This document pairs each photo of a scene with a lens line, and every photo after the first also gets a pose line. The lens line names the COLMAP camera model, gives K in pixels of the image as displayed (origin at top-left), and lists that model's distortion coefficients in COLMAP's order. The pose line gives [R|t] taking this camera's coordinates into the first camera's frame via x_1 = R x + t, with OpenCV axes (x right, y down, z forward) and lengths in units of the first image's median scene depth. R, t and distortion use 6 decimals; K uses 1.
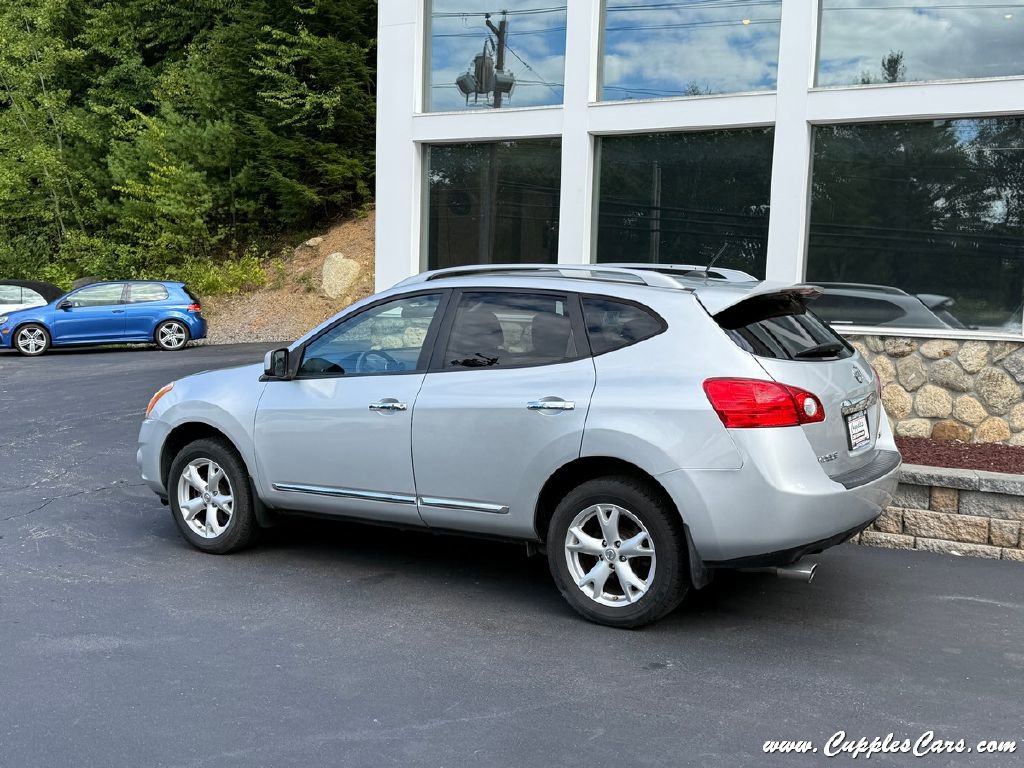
lens RADIAL K [[1087.2, 0, 512.0], [0, 1087.2, 384.0], [0, 0, 1]] dist [0.197776, -0.435753]
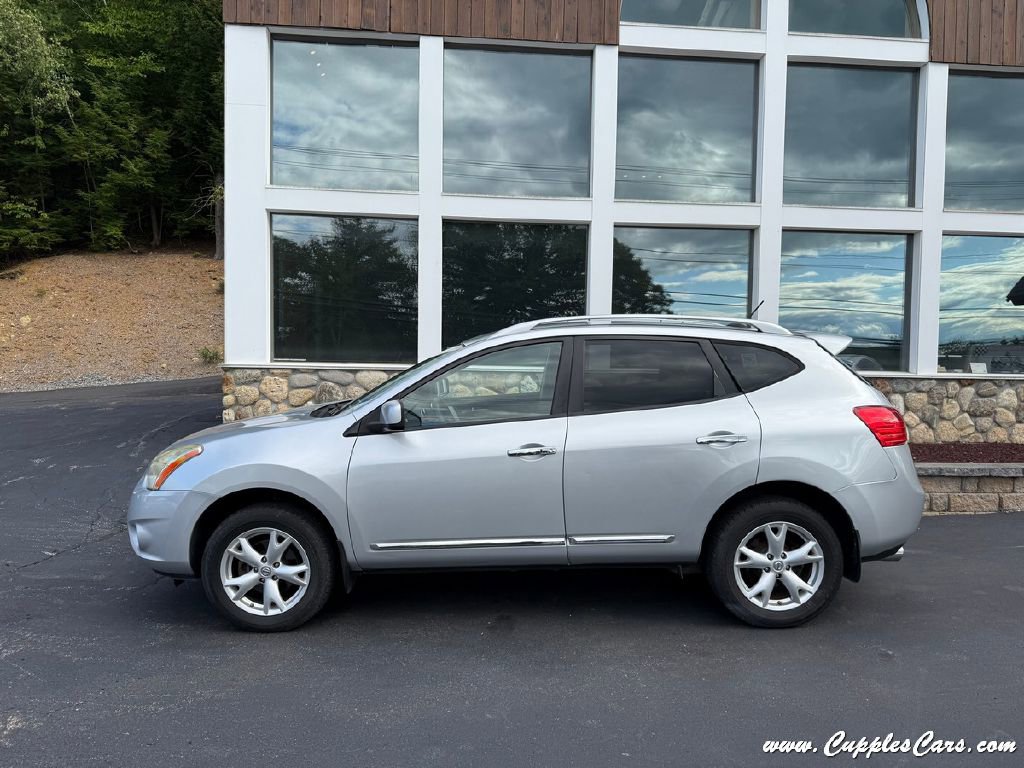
lens RADIAL K [[729.1, 0, 509.3], [0, 729.1, 383.6], [0, 0, 1]] dist [0.006993, -0.001887]
pose [[0.837970, -0.033754, 0.544671, -0.430775], [0.053601, 0.998350, -0.020595, -0.026494], [-0.543078, 0.046453, 0.838397, 0.388207]]
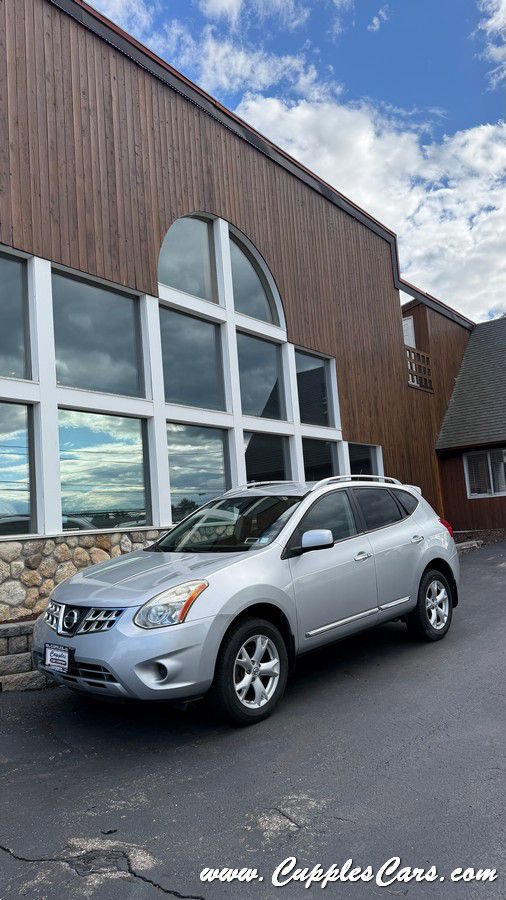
lens RADIAL K [[626.1, 0, 253.0], [0, 626.1, 450.0], [0, 0, 1]] dist [0.142849, -0.260775]
pose [[0.155423, 0.075492, 0.984959, -0.964772], [0.156260, 0.982644, -0.099972, -0.061294], [-0.975411, 0.169447, 0.140929, 0.870848]]
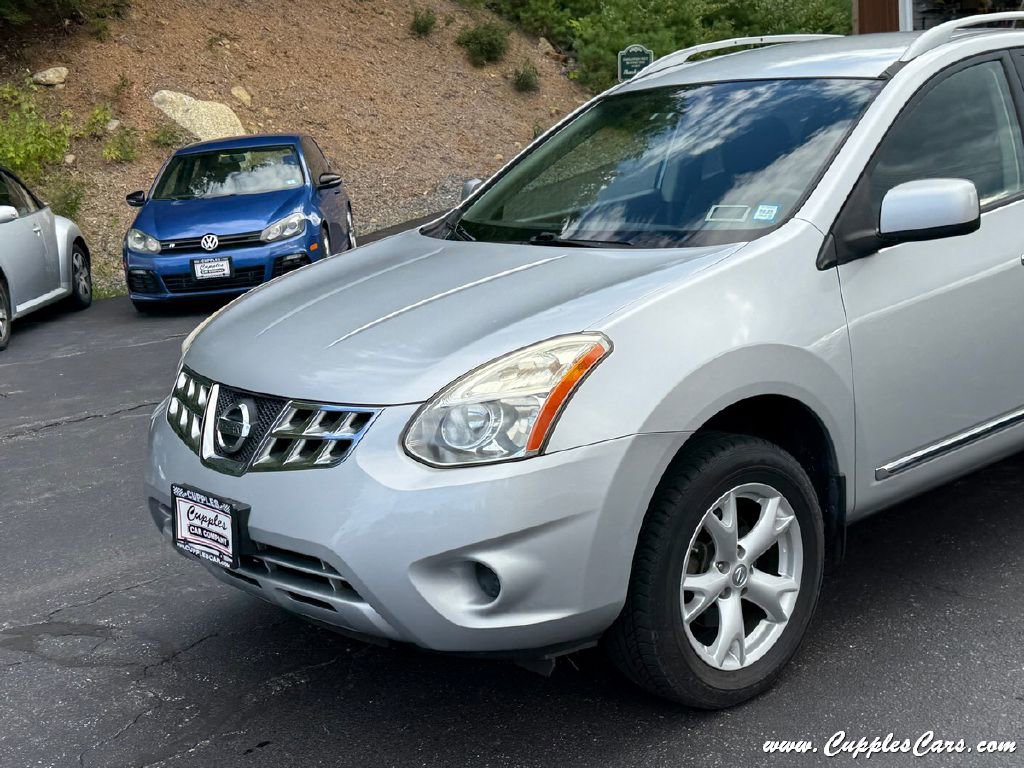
lens RADIAL K [[1347.7, 0, 512.0], [0, 1347.7, 384.0], [0, 0, 1]] dist [0.217493, -0.596422]
pose [[0.263332, -0.208596, 0.941883, -0.782326], [0.157200, 0.972572, 0.171442, -0.071819], [-0.951811, 0.102918, 0.288901, 0.928082]]
